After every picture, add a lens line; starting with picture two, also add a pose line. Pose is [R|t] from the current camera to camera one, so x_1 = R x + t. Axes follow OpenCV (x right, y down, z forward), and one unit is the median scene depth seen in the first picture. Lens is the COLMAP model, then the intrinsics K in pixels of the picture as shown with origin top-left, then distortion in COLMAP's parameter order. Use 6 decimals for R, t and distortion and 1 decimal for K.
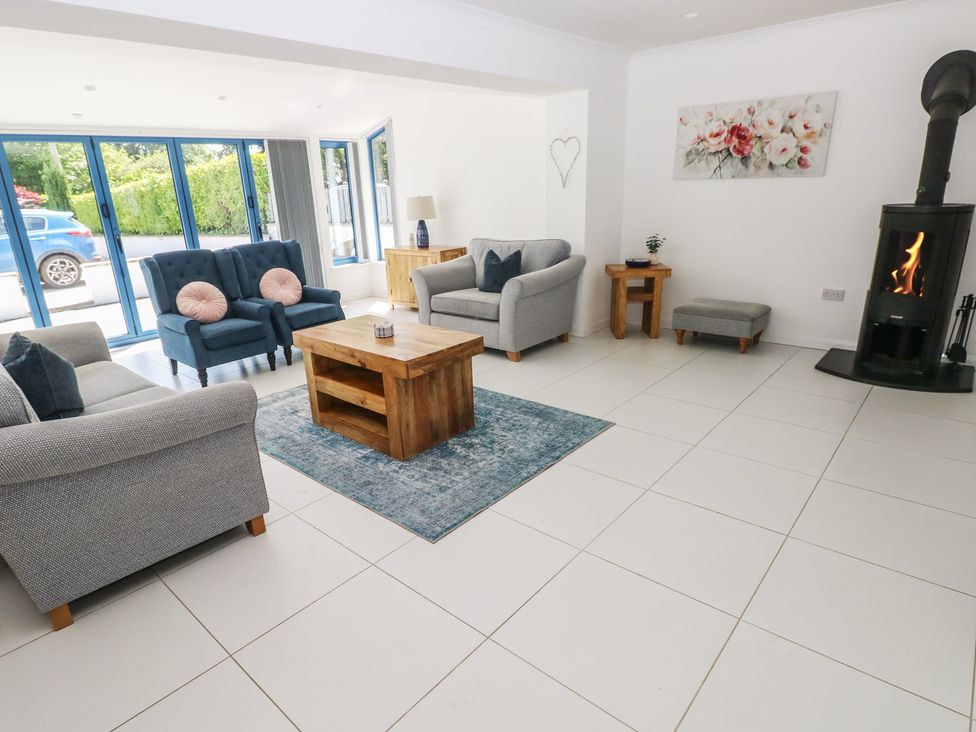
lens RADIAL K [[545.8, 0, 494.1], [0, 545.8, 368.7], [0, 0, 1]] dist [0.001364, -0.007417]
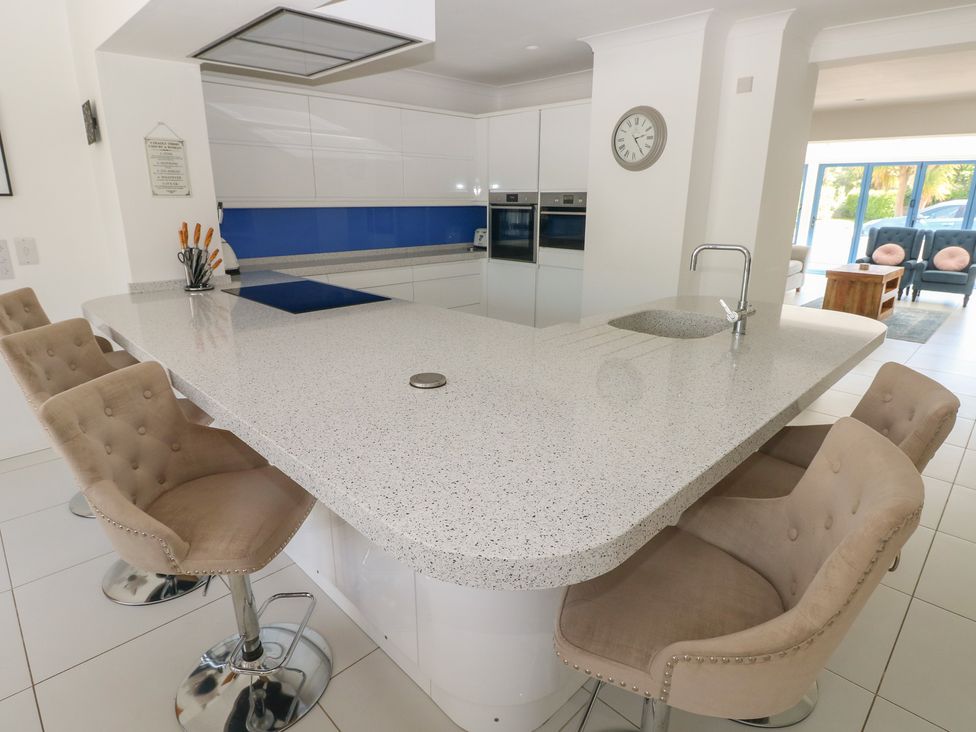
lens RADIAL K [[545.8, 0, 493.6], [0, 545.8, 355.3], [0, 0, 1]] dist [0.001364, -0.007417]
pose [[-0.063078, 0.323584, -0.944095, 1.452708], [-0.315220, 0.891094, 0.326479, -0.000700], [0.946920, 0.318191, 0.045792, -0.250774]]
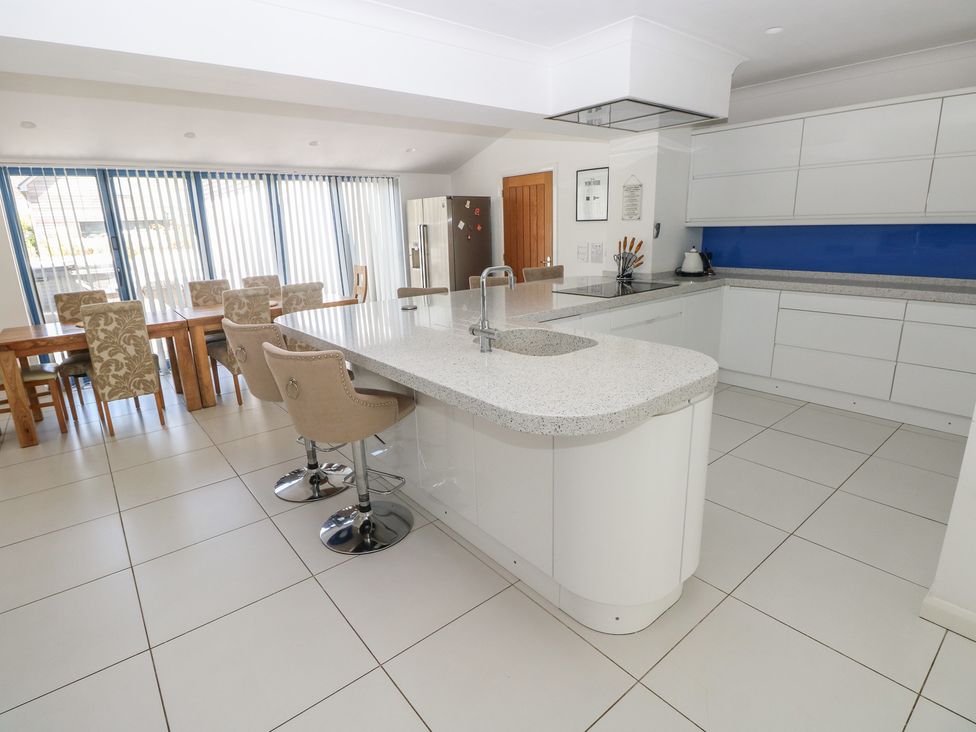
lens RADIAL K [[497.7, 0, 486.6], [0, 497.7, 364.9], [0, 0, 1]] dist [0.000573, -0.007872]
pose [[-0.984896, 0.031390, 0.170277, 0.908070], [0.119982, 0.832764, 0.540470, -0.157003], [-0.124836, 0.552737, -0.823953, 0.340425]]
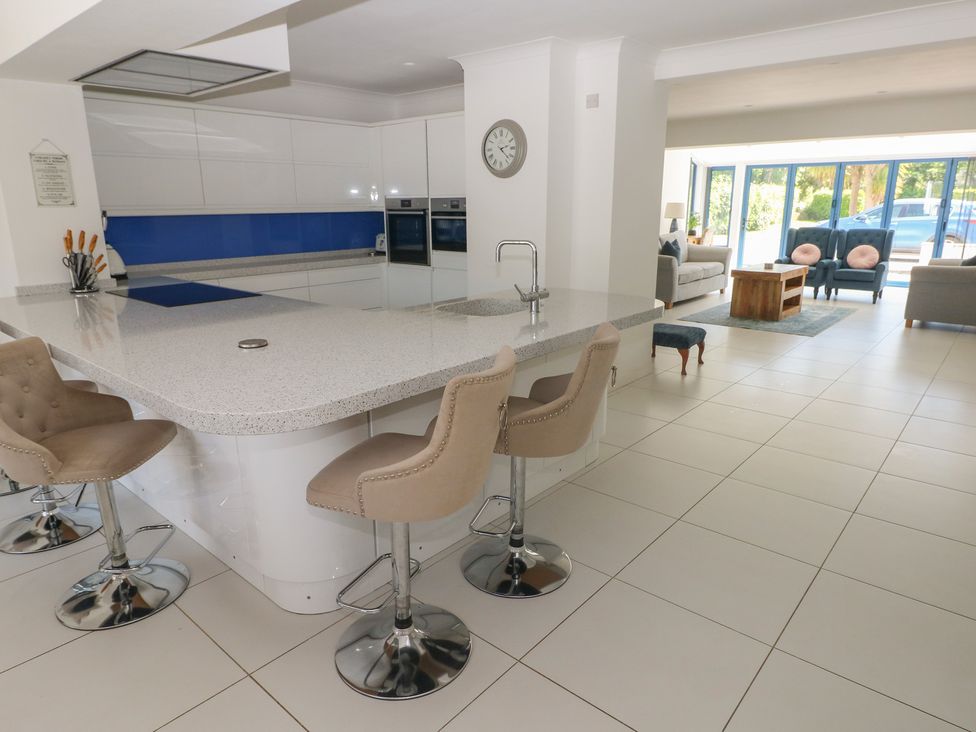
lens RADIAL K [[614.4, 0, 489.7], [0, 614.4, 361.1], [0, 0, 1]] dist [0.008823, -0.011308]
pose [[0.006682, 0.297842, -0.954592, 1.626958], [-0.309164, 0.908459, 0.281284, -0.051701], [0.950985, 0.293246, 0.098152, -0.129408]]
